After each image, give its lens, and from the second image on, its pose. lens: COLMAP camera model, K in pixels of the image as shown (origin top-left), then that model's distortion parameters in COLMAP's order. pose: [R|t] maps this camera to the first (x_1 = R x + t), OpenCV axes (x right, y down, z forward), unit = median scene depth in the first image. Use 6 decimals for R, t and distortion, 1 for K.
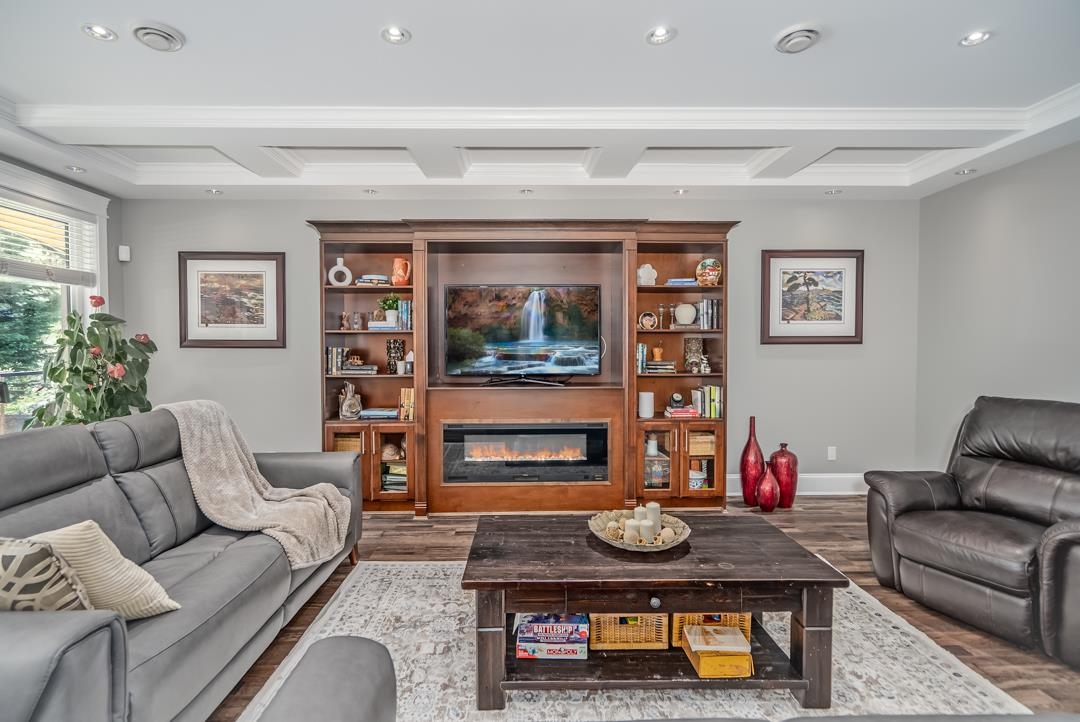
lens RADIAL K [[508.0, 0, 540.0], [0, 508.0, 361.0], [0, 0, 1]] dist [-0.000968, -0.000017]
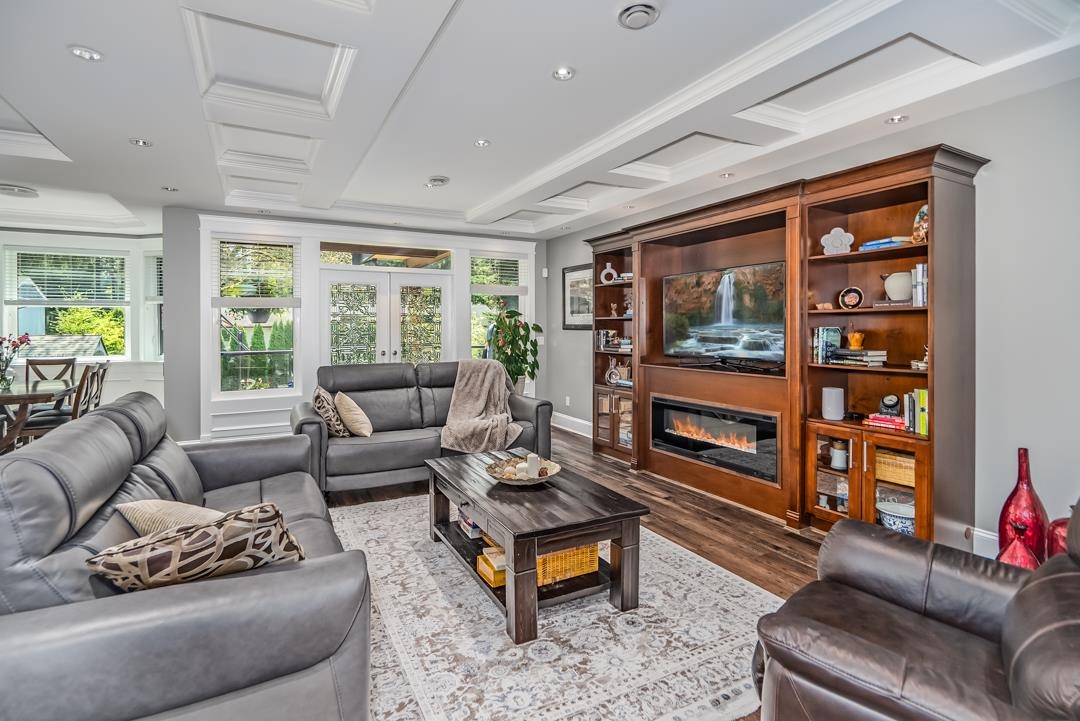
lens RADIAL K [[511.5, 0, 537.7], [0, 511.5, 323.5], [0, 0, 1]] dist [0.003074, 0.000587]
pose [[0.468849, -0.005987, -0.883258, 0.702215], [-0.025644, 0.999463, -0.020387, -0.011145], [0.882906, 0.032209, 0.468444, 0.207258]]
